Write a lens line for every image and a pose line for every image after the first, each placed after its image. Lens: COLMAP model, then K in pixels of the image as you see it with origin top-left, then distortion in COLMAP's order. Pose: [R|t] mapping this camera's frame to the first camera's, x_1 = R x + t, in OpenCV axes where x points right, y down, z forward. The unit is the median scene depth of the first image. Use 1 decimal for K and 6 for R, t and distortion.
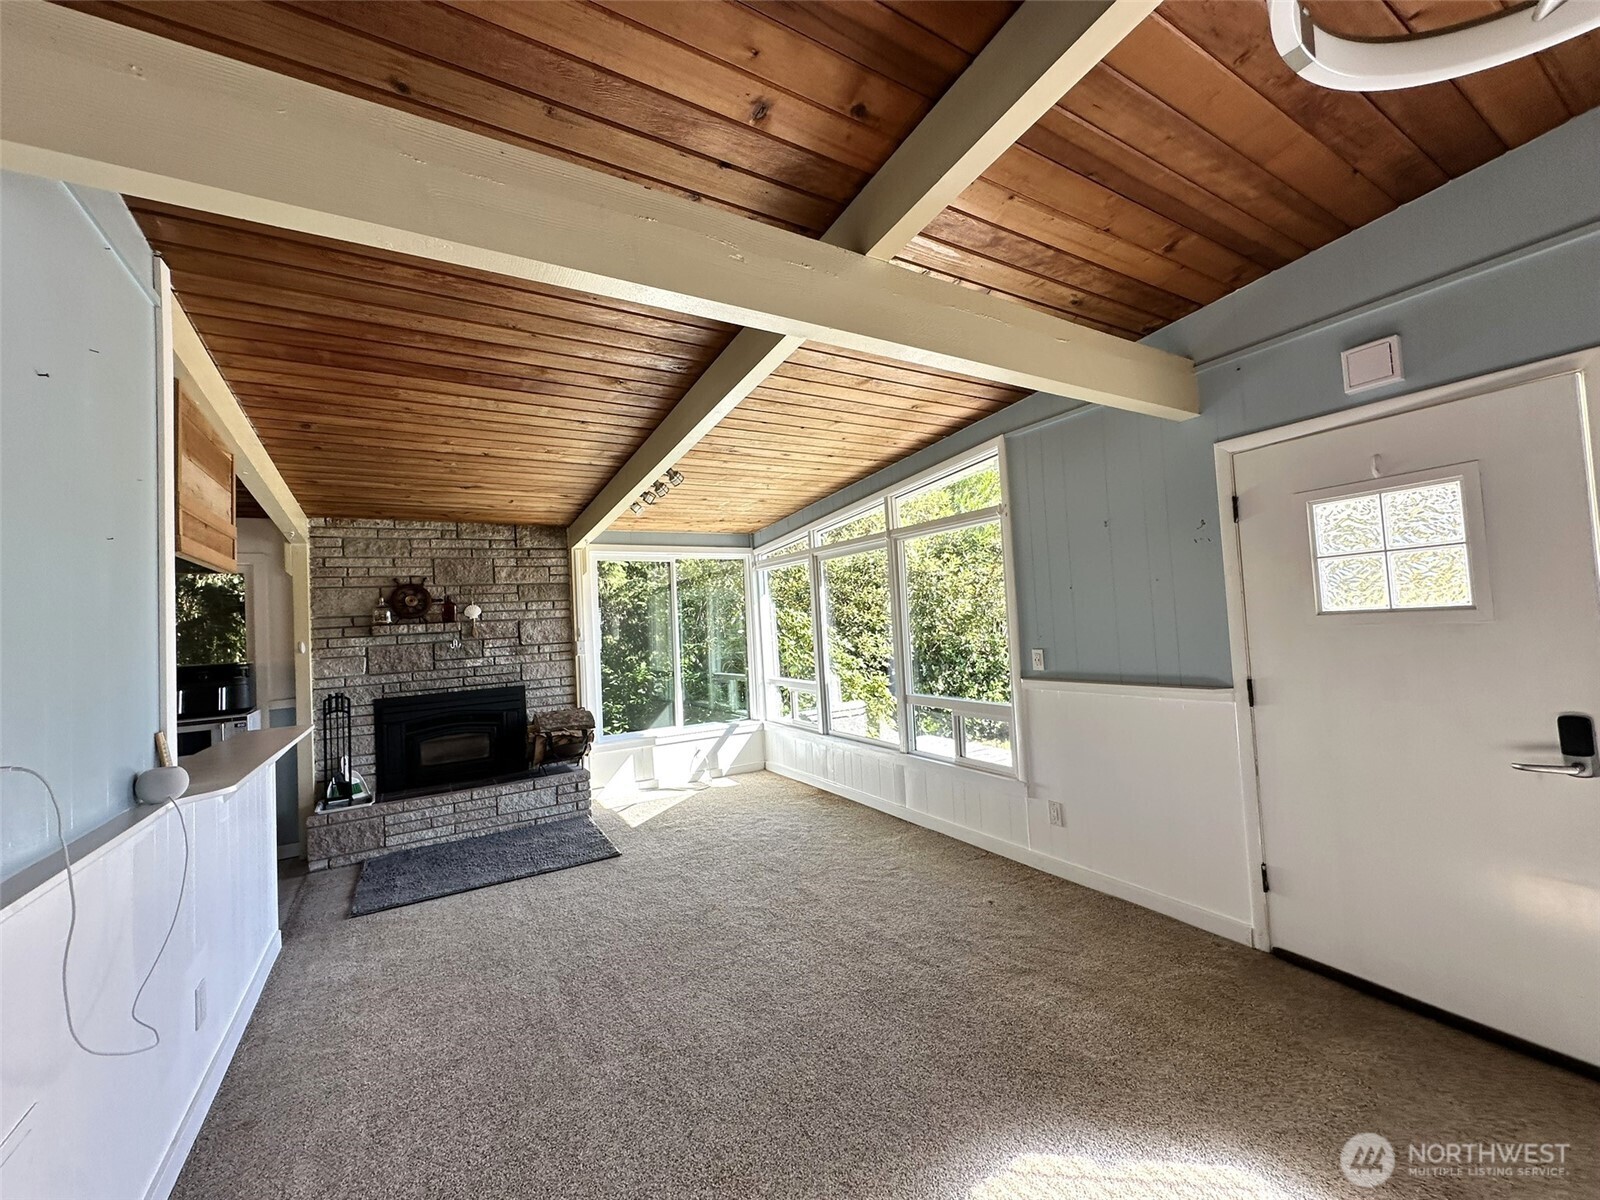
lens RADIAL K [[636.3, 0, 795.7], [0, 636.3, 601.7], [0, 0, 1]] dist [-0.004452, 0.000978]
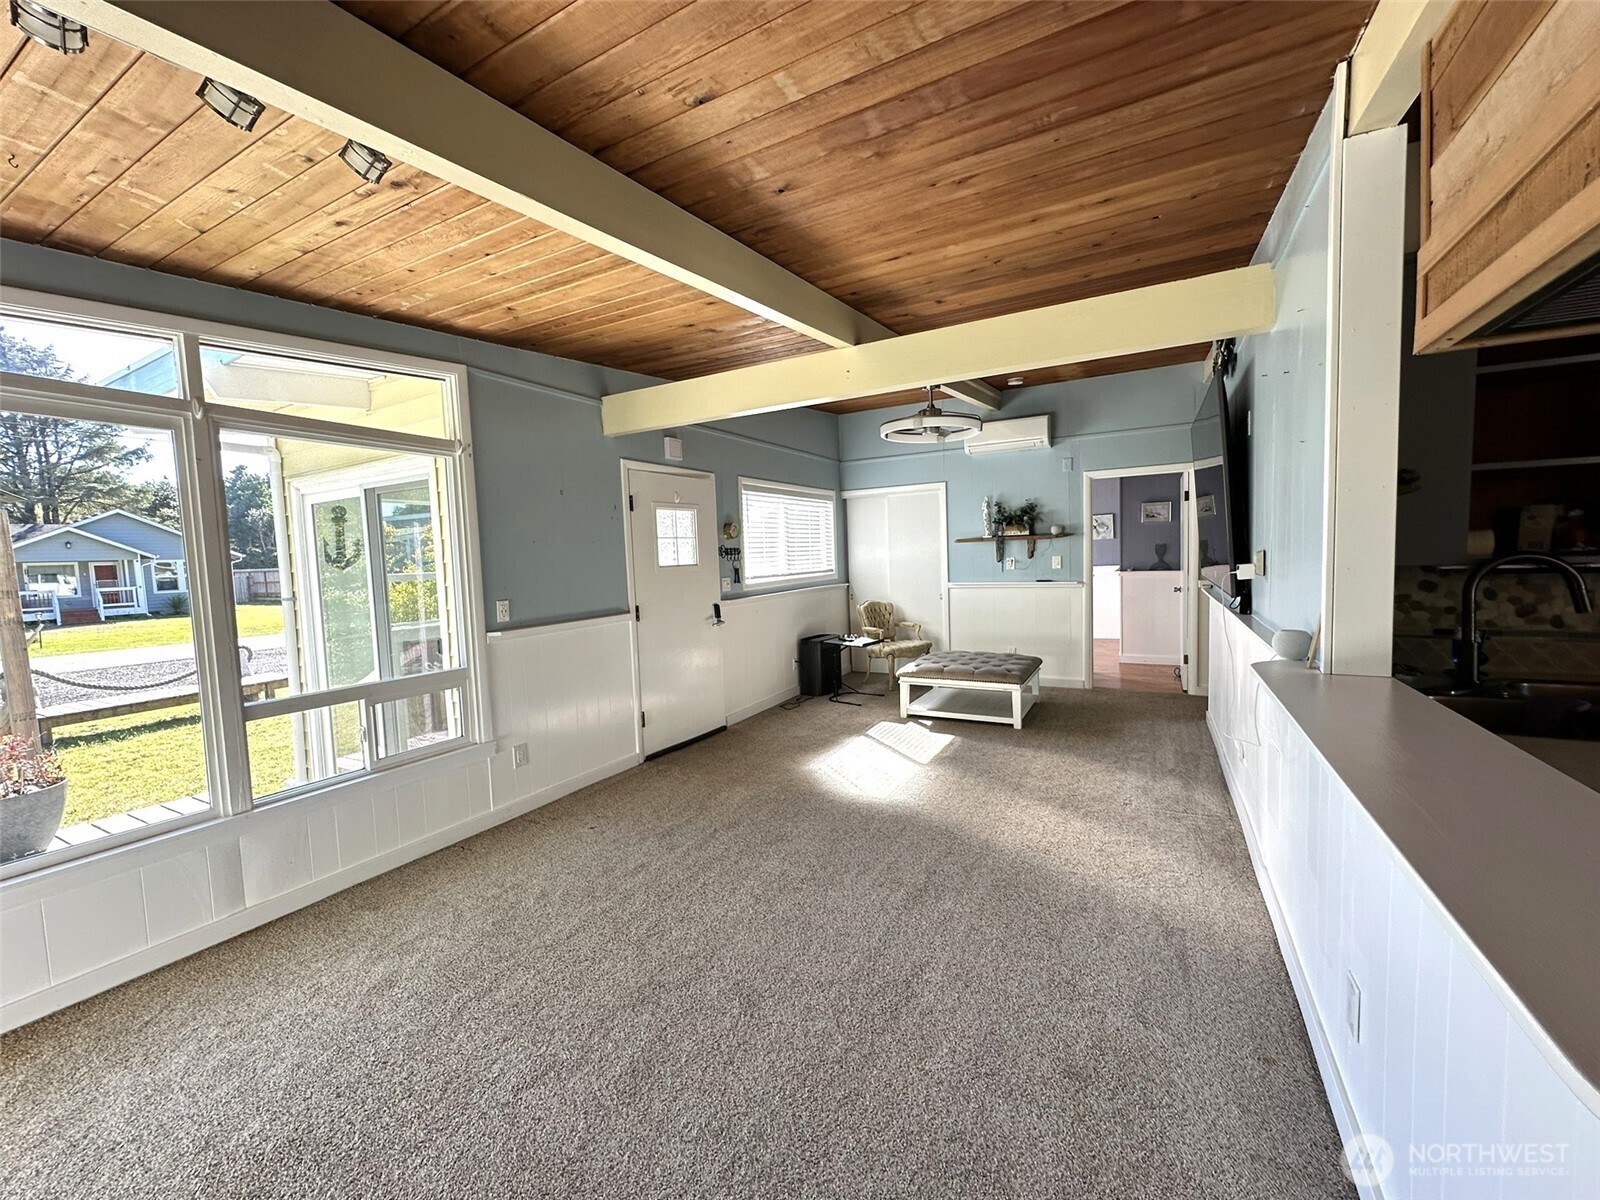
lens RADIAL K [[636.3, 0, 801.4], [0, 636.3, 598.0], [0, 0, 1]] dist [-0.004452, 0.000978]
pose [[-0.507600, 0.010383, 0.861531, -0.922052], [0.028394, 0.999586, 0.004683, 0.101805], [-0.861125, 0.026839, -0.507684, 1.409826]]
